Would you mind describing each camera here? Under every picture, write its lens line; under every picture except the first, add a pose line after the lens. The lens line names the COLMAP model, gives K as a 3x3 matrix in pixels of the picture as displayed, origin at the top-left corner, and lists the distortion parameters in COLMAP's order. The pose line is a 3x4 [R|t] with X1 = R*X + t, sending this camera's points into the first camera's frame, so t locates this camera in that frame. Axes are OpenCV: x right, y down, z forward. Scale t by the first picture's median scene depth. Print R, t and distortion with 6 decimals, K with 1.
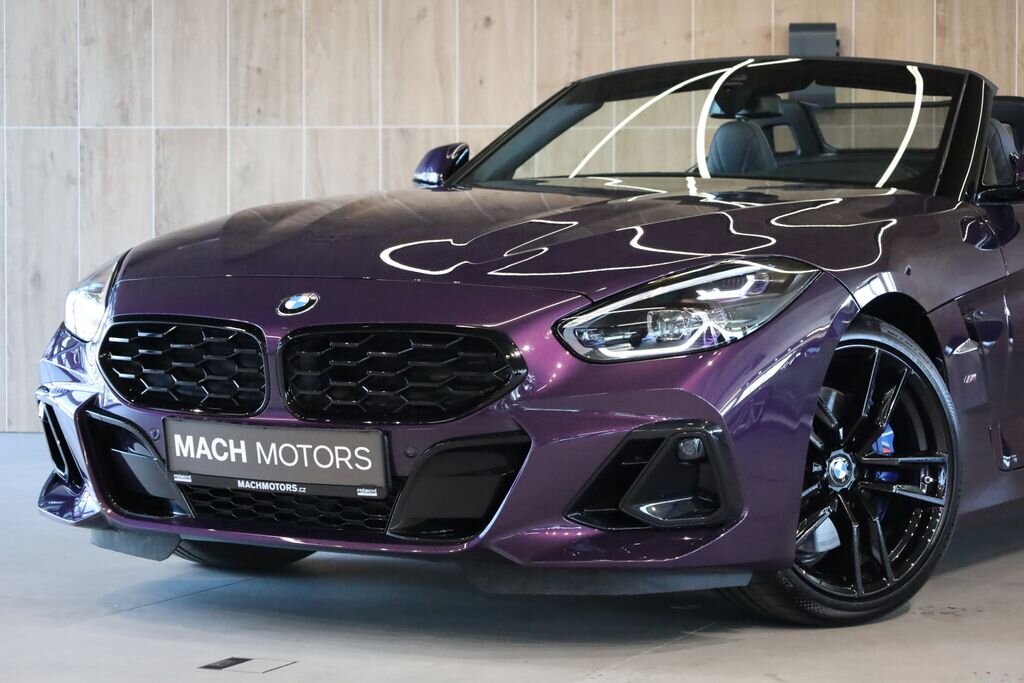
lens RADIAL K [[2670.3, 0, 519.7], [0, 2670.3, 340.7], [0, 0, 1]] dist [-0.008137, 0.000000]
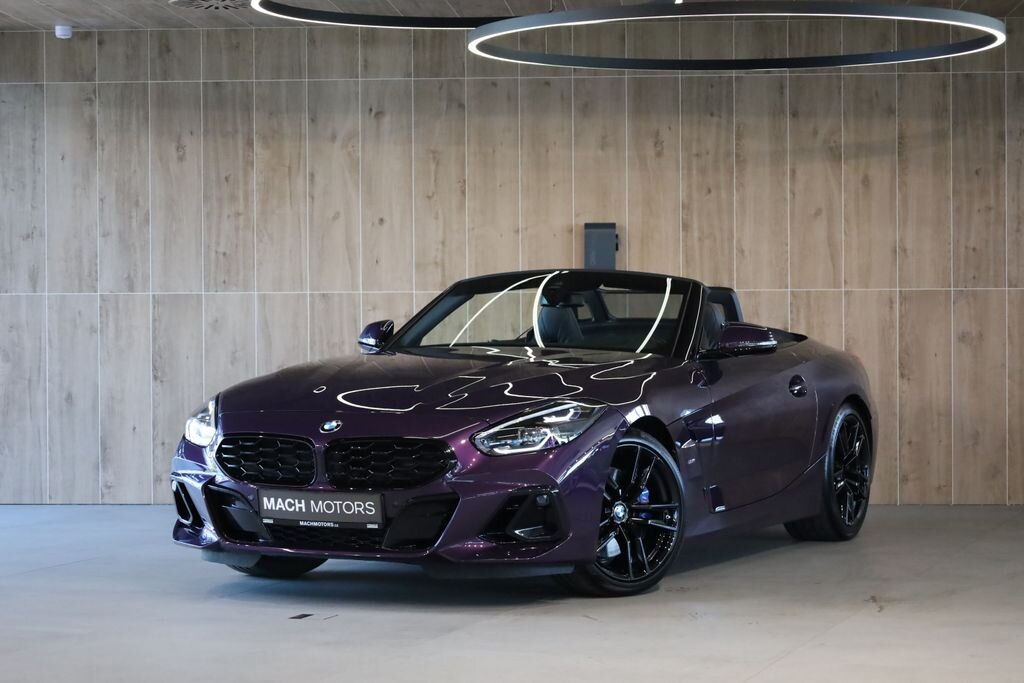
lens RADIAL K [[2741.5, 0, 516.3], [0, 2741.5, 341.5], [0, 0, 1]] dist [-0.053620, 0.000000]
pose [[0.996790, -0.009292, 0.079521, -0.086616], [0.011487, 0.999564, -0.027197, -0.016062], [-0.079233, 0.028023, 0.996462, -0.759846]]
